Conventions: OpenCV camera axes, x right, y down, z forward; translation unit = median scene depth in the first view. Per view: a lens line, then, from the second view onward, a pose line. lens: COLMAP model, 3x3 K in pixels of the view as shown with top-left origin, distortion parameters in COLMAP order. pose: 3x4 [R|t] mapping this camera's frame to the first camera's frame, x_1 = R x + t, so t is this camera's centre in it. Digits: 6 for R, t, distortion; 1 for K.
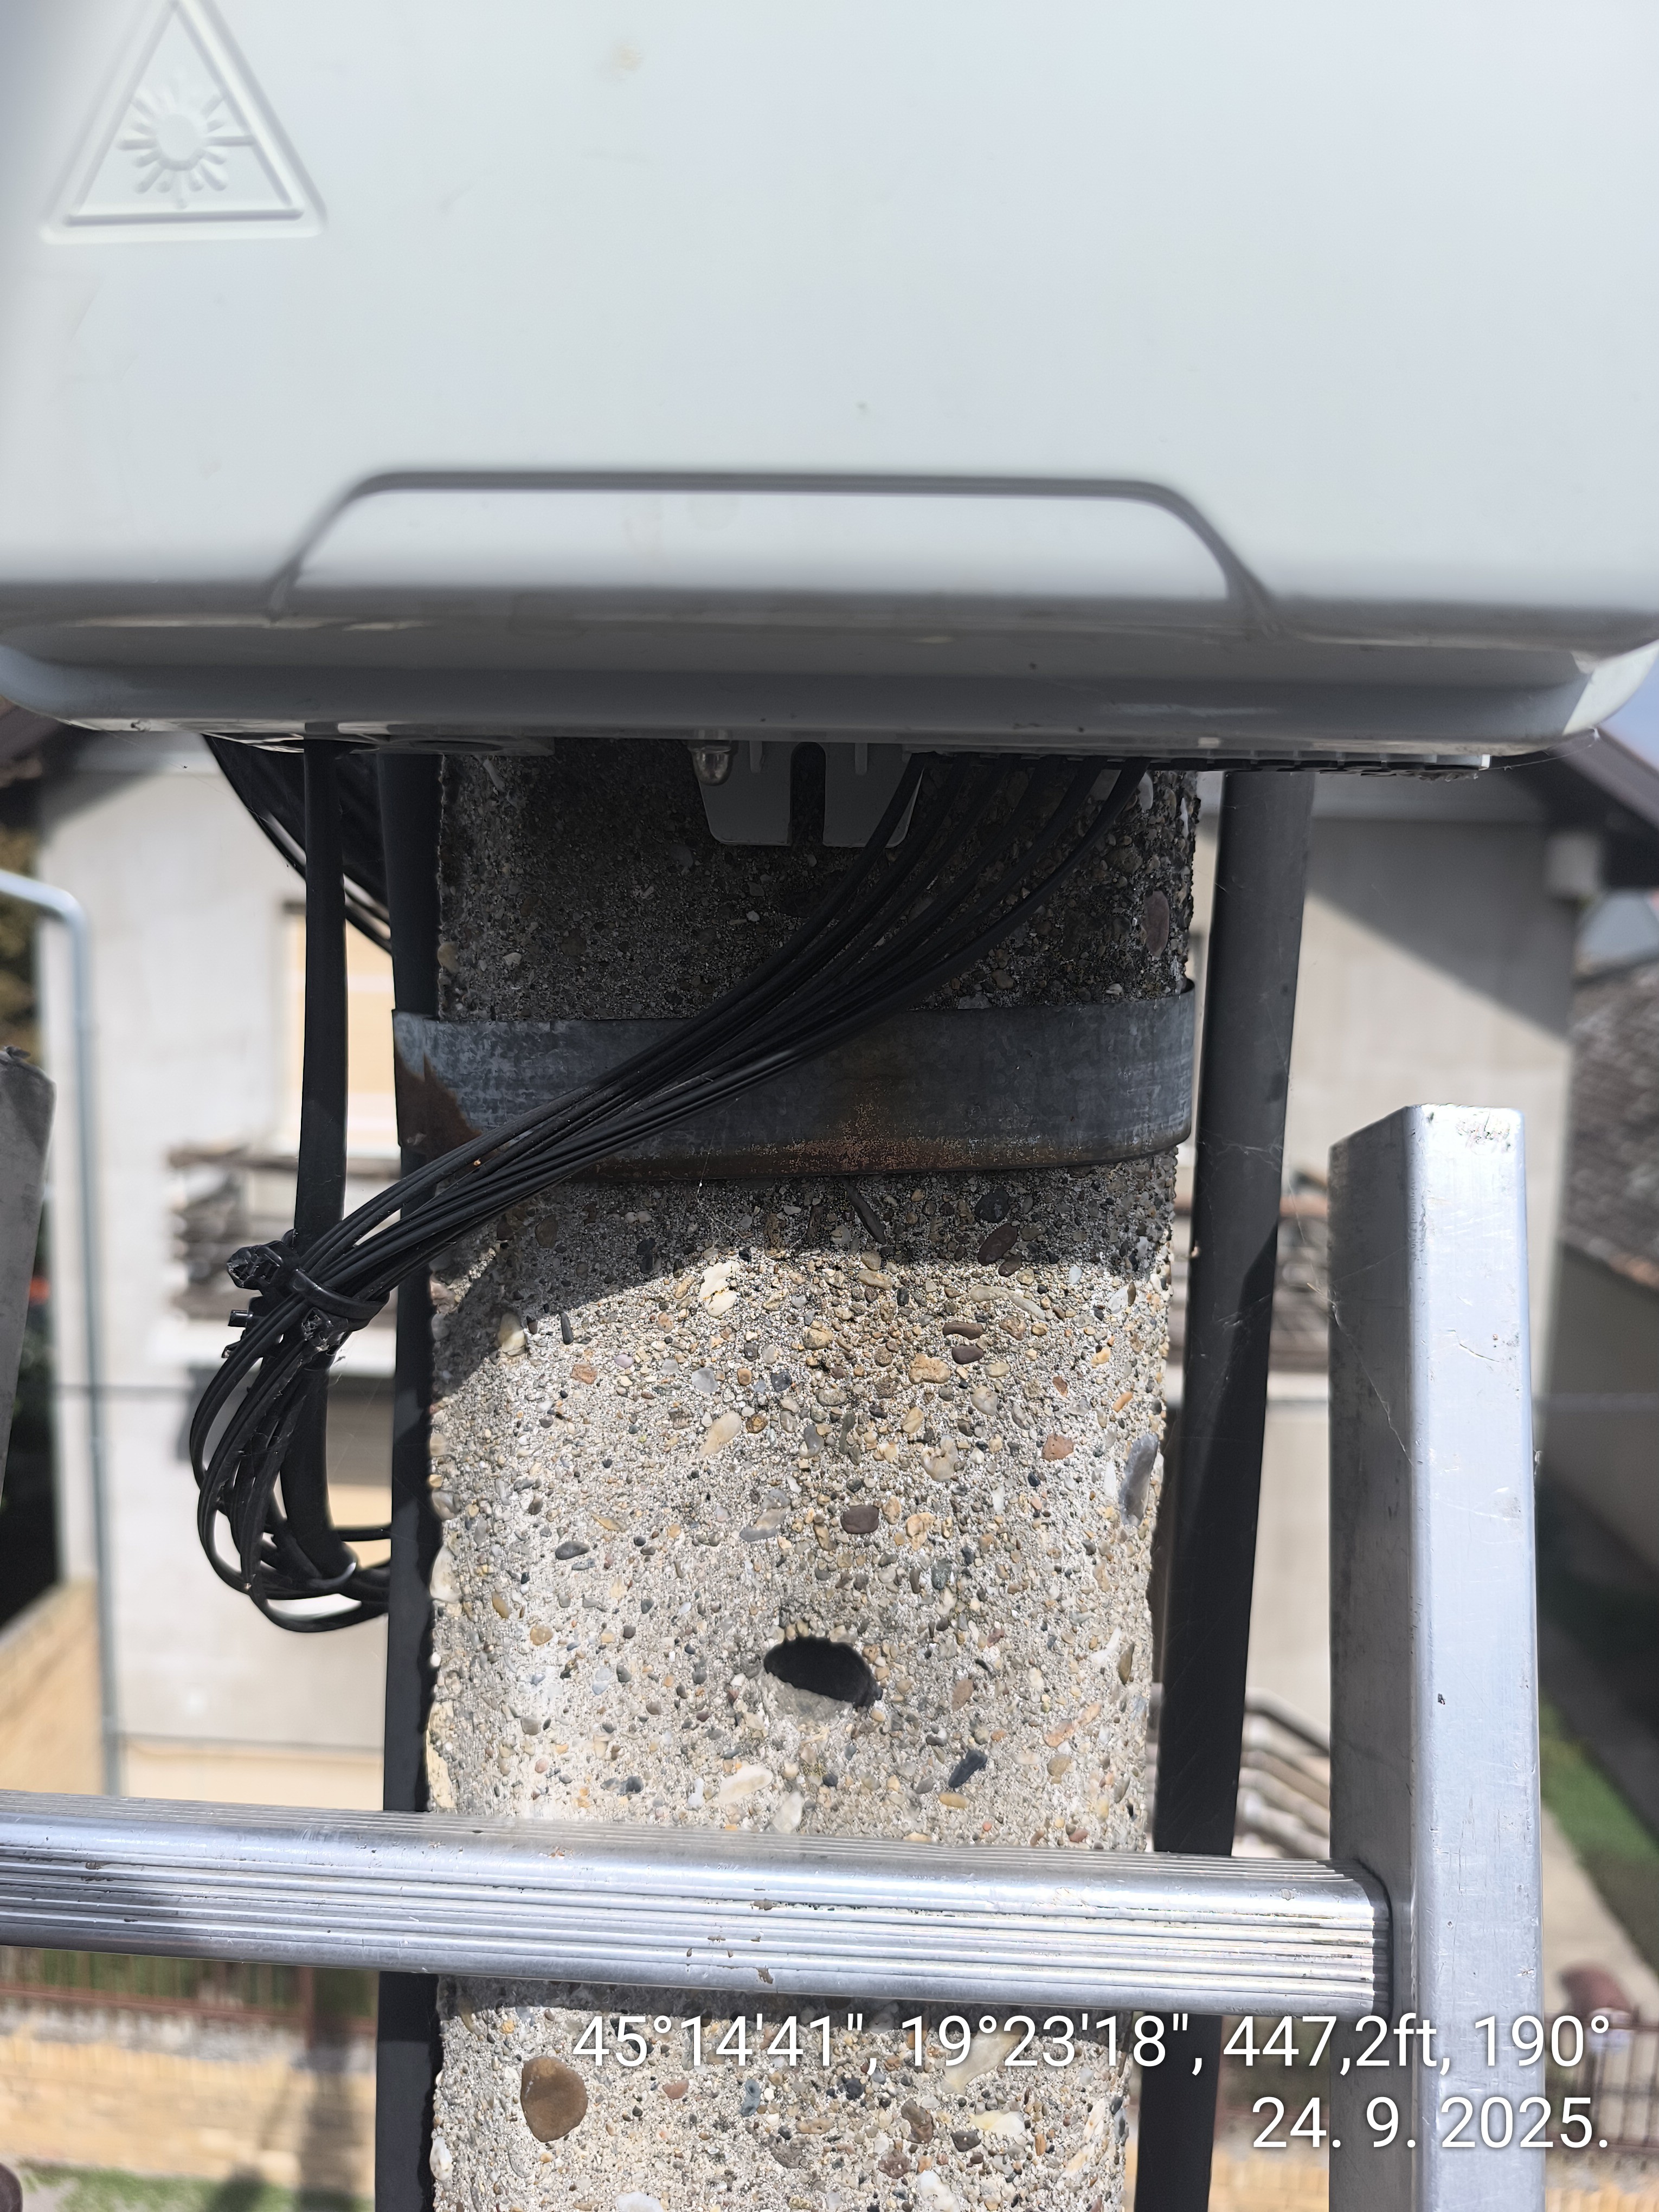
lens RADIAL K [[1572.5, 0, 841.9], [0, 1572.5, 1115.4], [0, 0, 1]] dist [-0.007826, -0.013063]
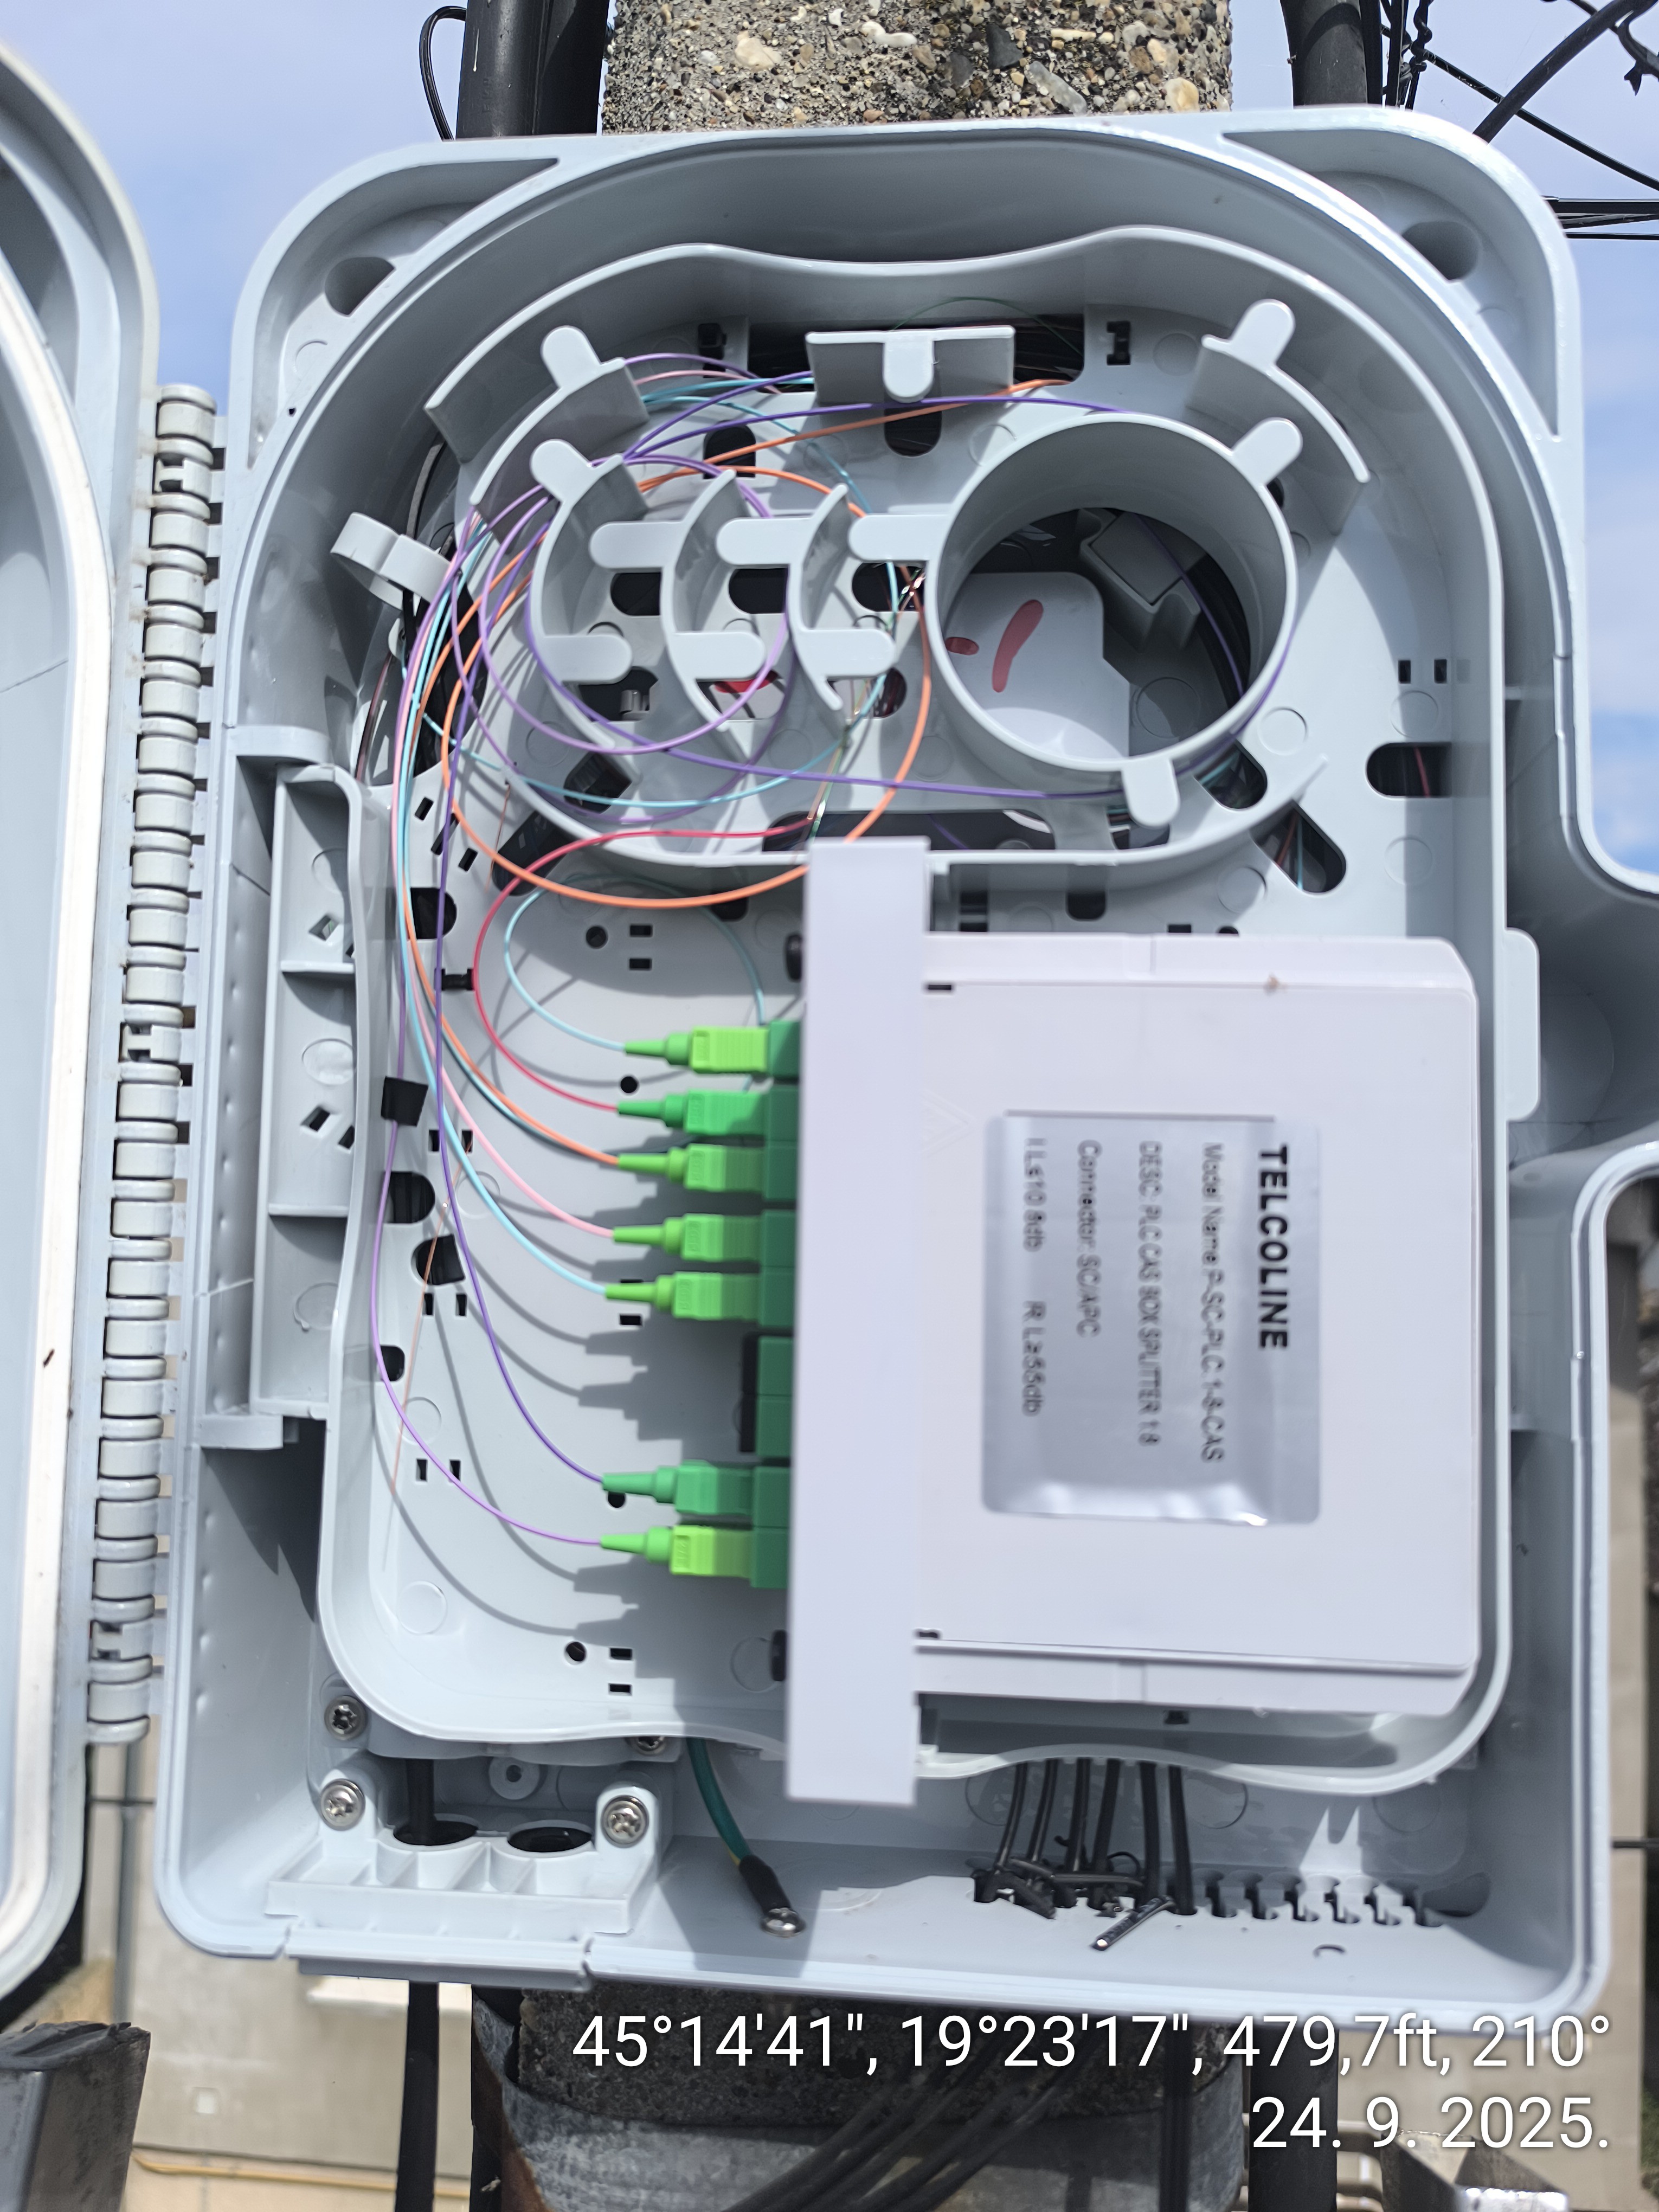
lens RADIAL K [[1572.5, 0, 830.2], [0, 1572.5, 1099.4], [0, 0, 1]] dist [-0.007826, -0.013063]
pose [[0.999074, -0.007374, -0.042390, 0.001867], [-0.001462, 0.978818, -0.204725, -0.511791], [0.043001, 0.204598, 0.977901, -0.157054]]
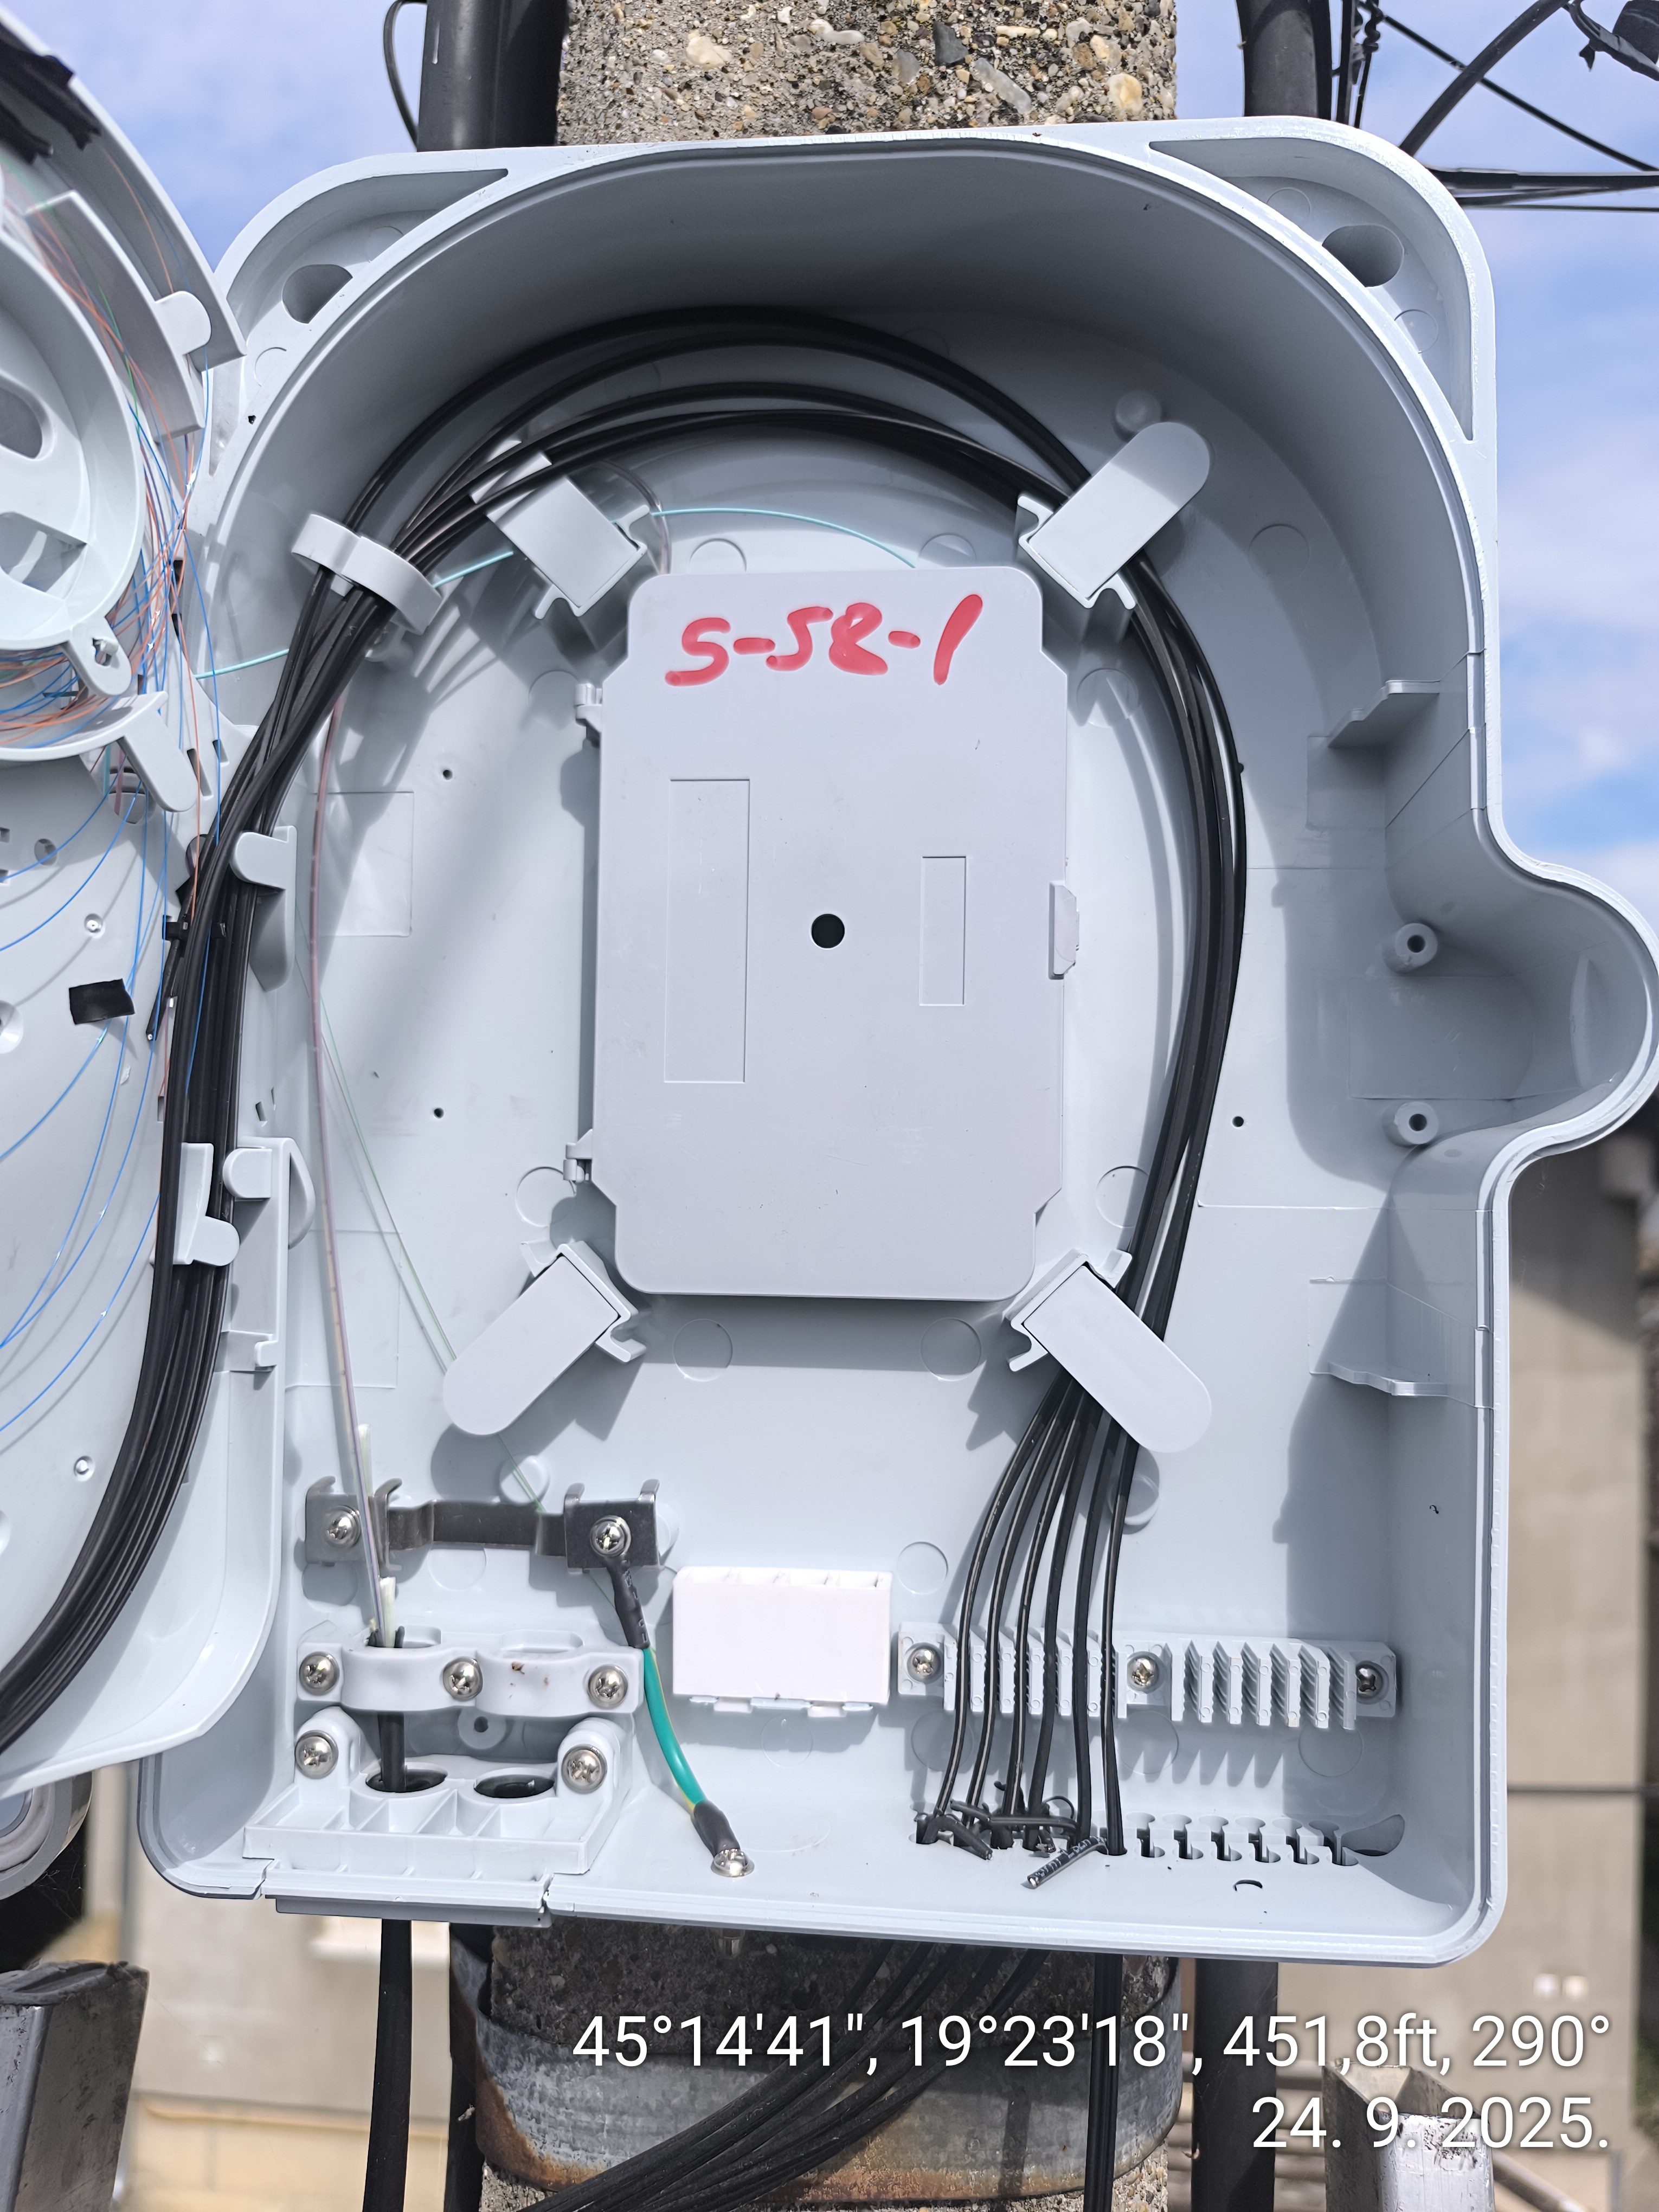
lens RADIAL K [[1572.5, 0, 819.8], [0, 1572.5, 1097.2], [0, 0, 1]] dist [-0.007826, -0.013063]
pose [[0.998866, -0.012005, -0.046077, 0.036300], [0.003491, 0.983553, -0.180587, -0.519223], [0.047487, 0.180221, 0.982479, -0.200684]]
